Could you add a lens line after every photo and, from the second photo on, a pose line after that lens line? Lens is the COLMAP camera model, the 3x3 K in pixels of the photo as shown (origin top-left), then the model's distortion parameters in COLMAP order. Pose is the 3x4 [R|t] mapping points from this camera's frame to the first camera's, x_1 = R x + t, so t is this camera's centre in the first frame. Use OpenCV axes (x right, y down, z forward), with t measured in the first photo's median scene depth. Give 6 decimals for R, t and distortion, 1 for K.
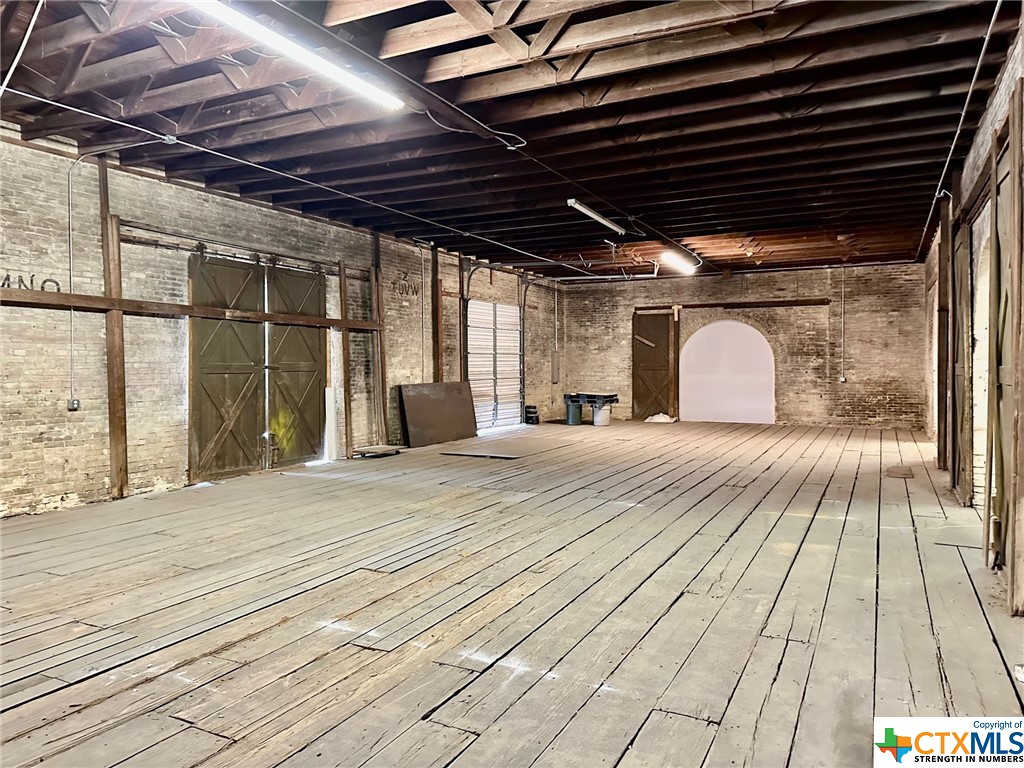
lens RADIAL K [[711.2, 0, 515.6], [0, 711.2, 379.9], [0, 0, 1]] dist [0.055429, -0.073053]
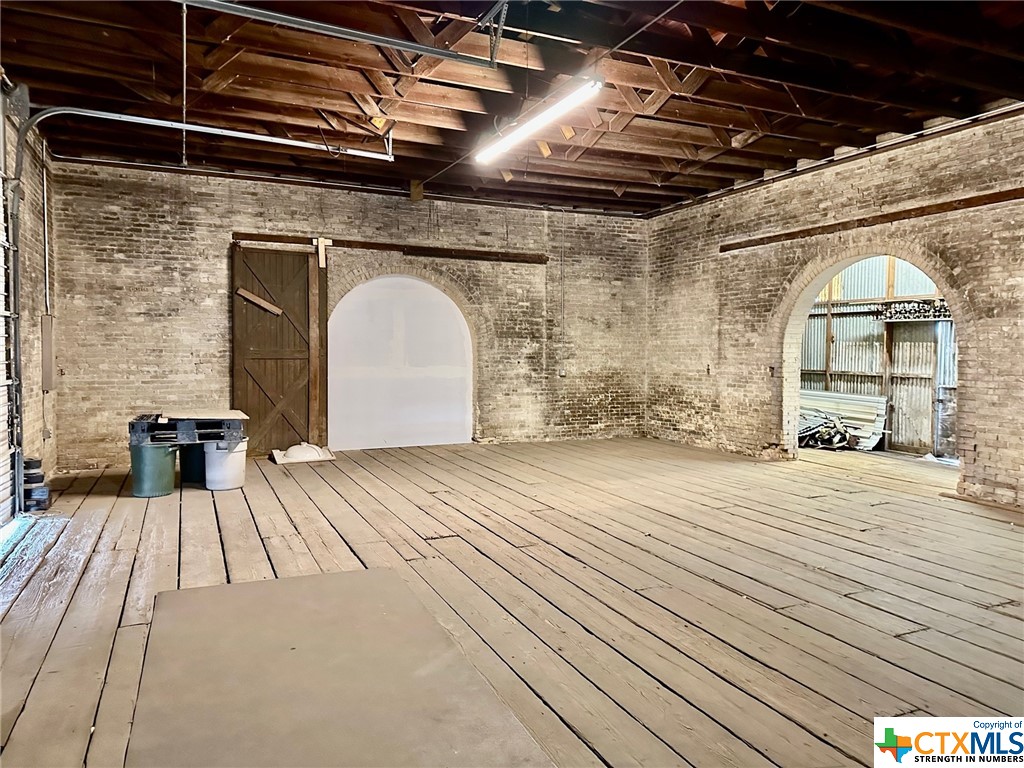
lens RADIAL K [[688.1, 0, 512.0], [0, 688.1, 384.0], [0, 0, 1]] dist [0.076179, -0.145013]
pose [[0.634070, -0.031752, 0.772623, -0.168415], [0.007166, 0.999355, 0.035189, -0.023491], [-0.773242, -0.016776, 0.633889, 1.051700]]
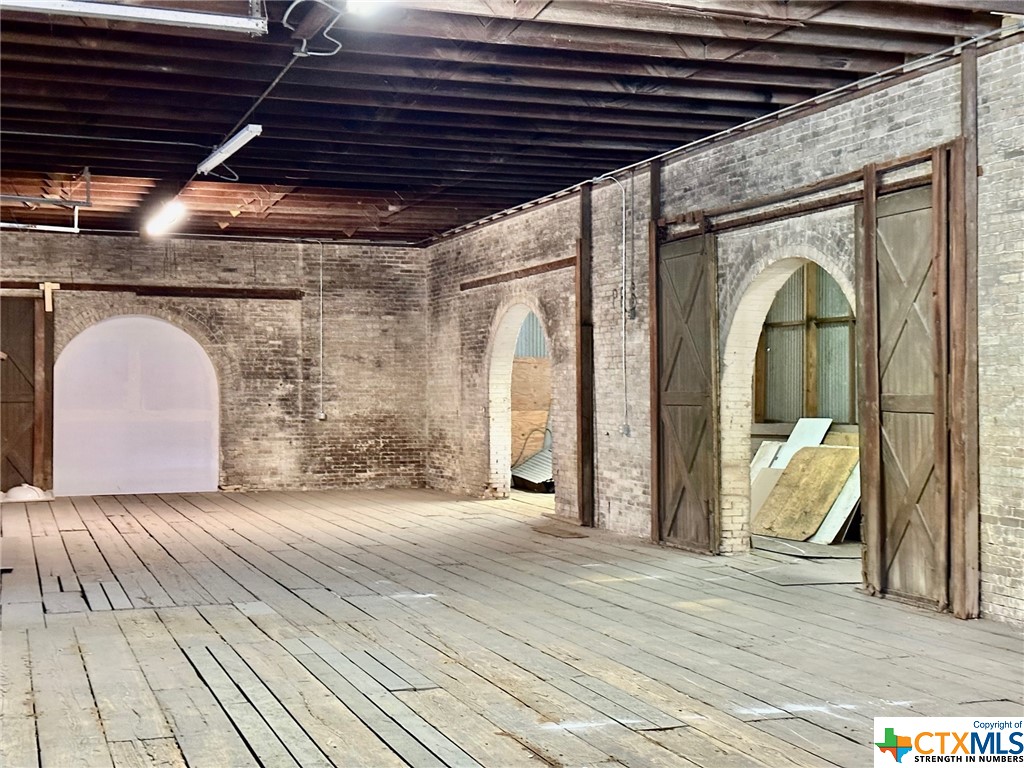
lens RADIAL K [[1415.8, 0, 519.4], [0, 1415.8, 383.2], [0, 0, 1]] dist [0.265955, -0.766415]
pose [[0.682578, 0.007978, 0.730769, -0.625876], [0.012560, 0.999665, -0.022646, 0.002162], [-0.730705, 0.024636, 0.682249, -0.016601]]
